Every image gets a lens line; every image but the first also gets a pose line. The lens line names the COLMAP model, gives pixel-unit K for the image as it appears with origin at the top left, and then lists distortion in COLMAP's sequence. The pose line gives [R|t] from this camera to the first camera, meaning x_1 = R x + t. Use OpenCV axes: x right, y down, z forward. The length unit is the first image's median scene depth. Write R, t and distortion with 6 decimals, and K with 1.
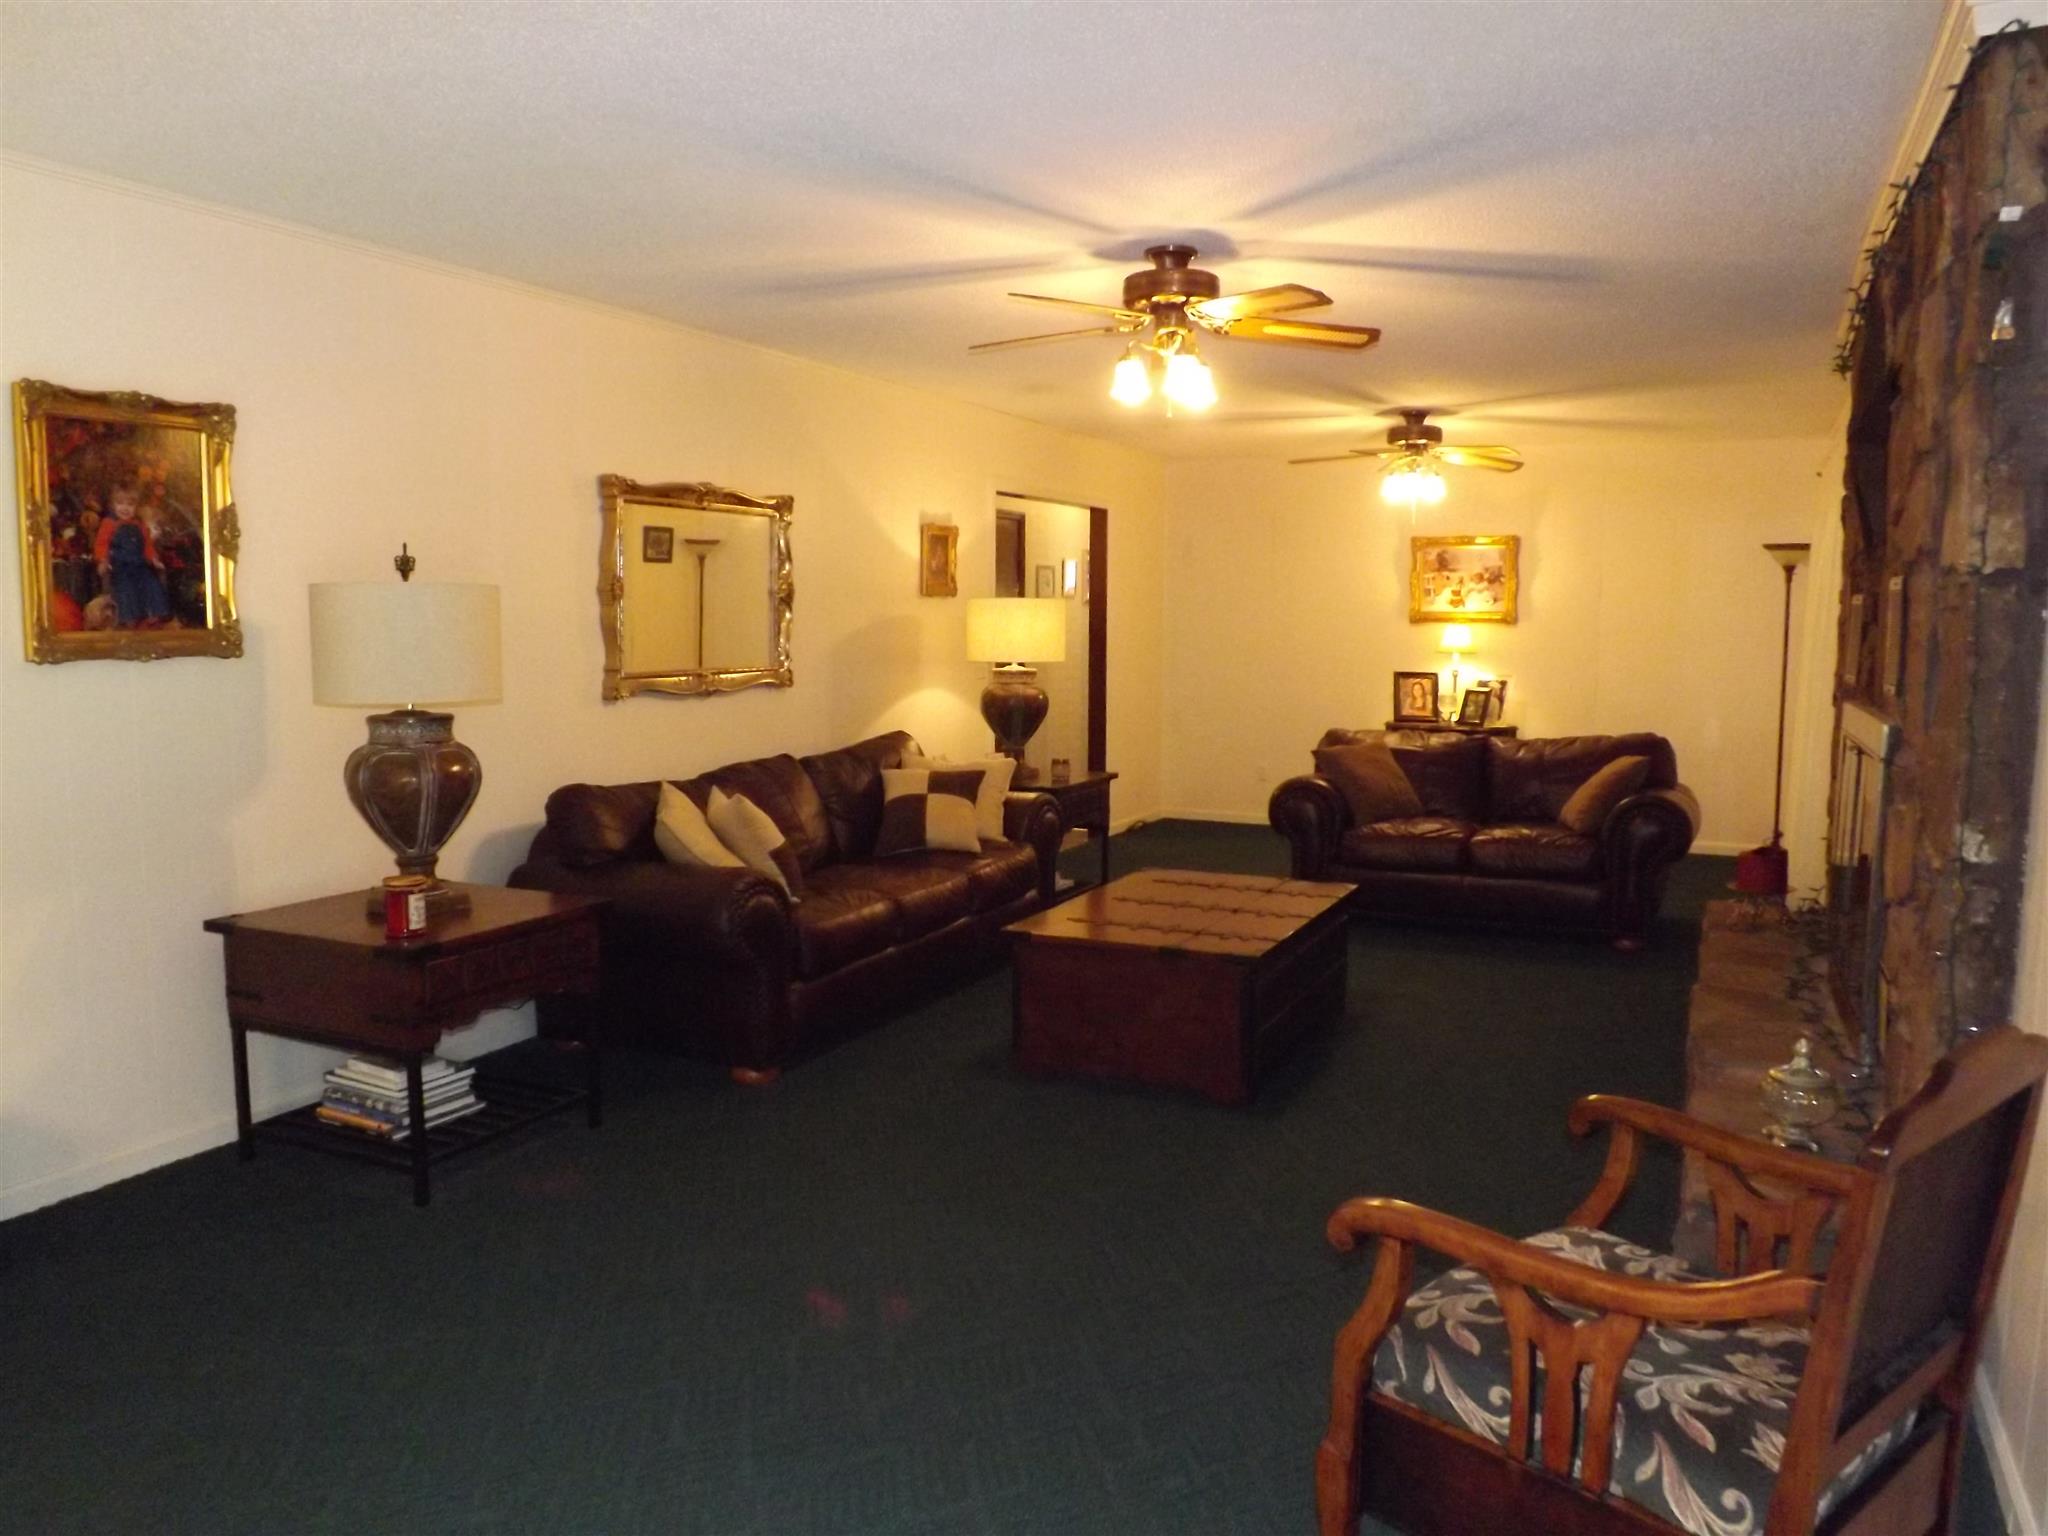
lens RADIAL K [[1485.2, 0, 1022.8], [0, 1485.2, 782.1], [0, 0, 1]] dist [-0.061145, 0.019497]
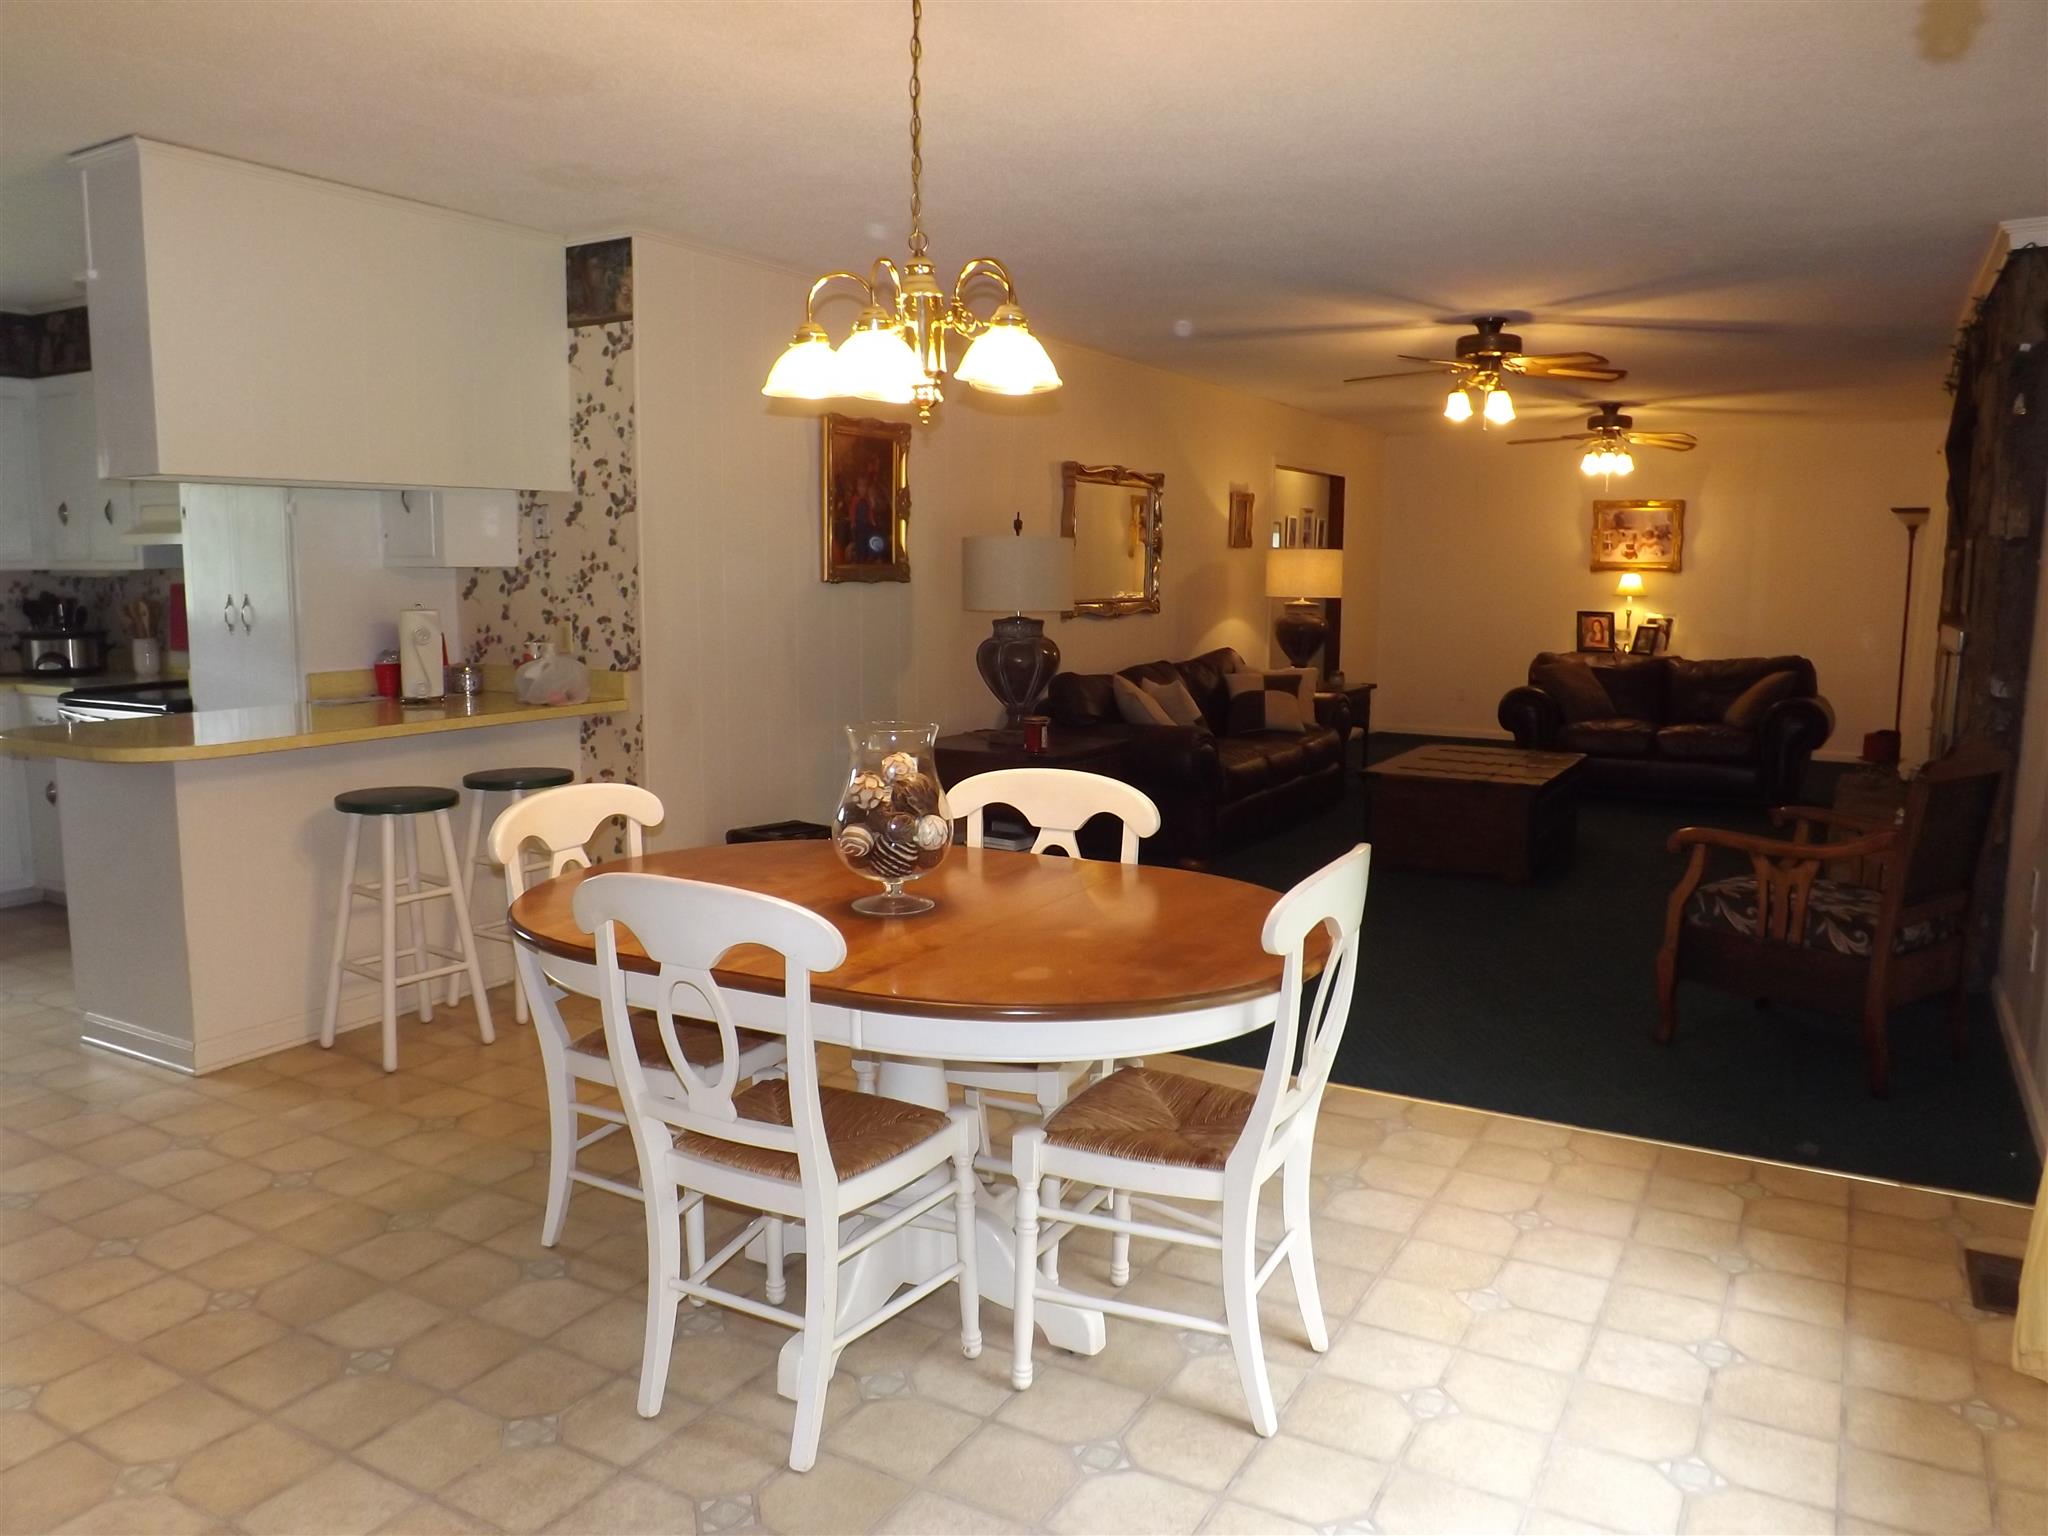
lens RADIAL K [[1485.2, 0, 1014.8], [0, 1485.2, 775.5], [0, 0, 1]] dist [-0.061145, 0.019497]
pose [[0.997273, 0.014122, -0.072443, -0.190066], [-0.012041, 0.999504, 0.029088, 0.048683], [0.072817, -0.028136, 0.996948, -0.388478]]
